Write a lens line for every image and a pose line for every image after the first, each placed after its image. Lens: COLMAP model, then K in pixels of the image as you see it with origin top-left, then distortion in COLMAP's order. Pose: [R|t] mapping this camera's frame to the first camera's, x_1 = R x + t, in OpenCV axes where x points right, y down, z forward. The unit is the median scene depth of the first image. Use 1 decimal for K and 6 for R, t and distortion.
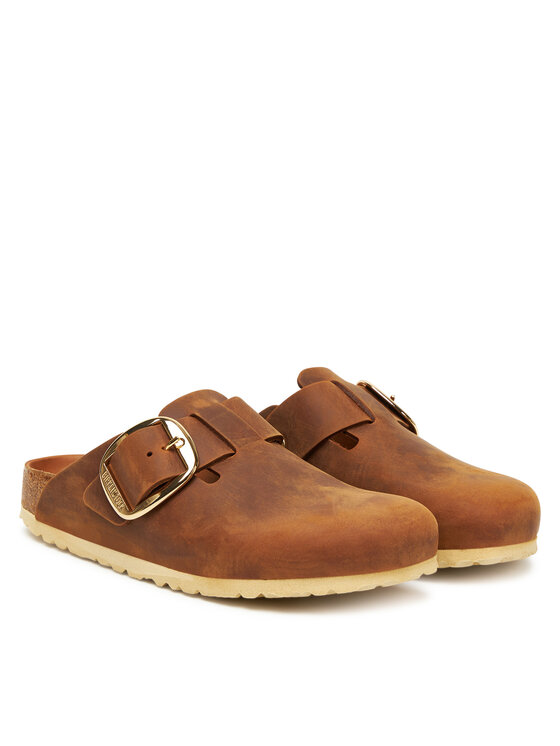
lens RADIAL K [[2153.1, 0, 280.0], [0, 2153.1, 373.0], [0, 0, 1]] dist [-0.066010, -0.123262]
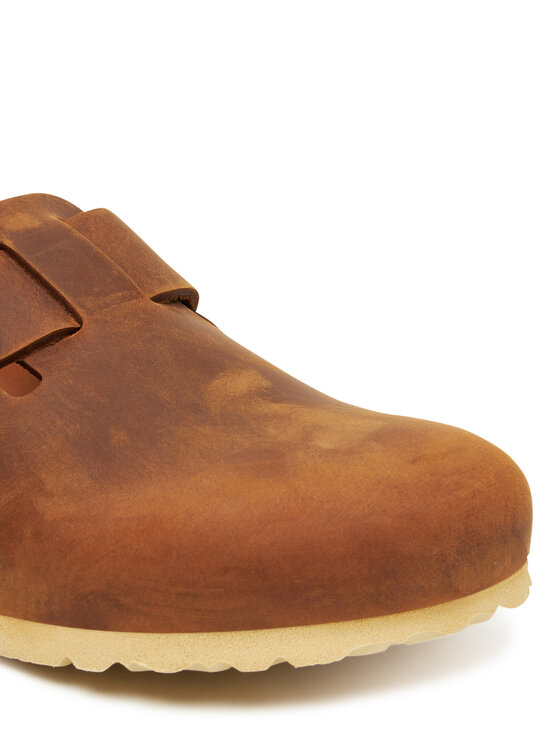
lens RADIAL K [[903.3, 0, 280.0], [0, 903.3, 373.0], [0, 0, 1]] dist [0.112081, 0.002054]
pose [[0.996174, 0.000342, -0.087390, 0.038960], [0.009925, 0.993079, 0.117024, 0.025039], [0.086825, -0.117444, 0.989277, 0.825392]]
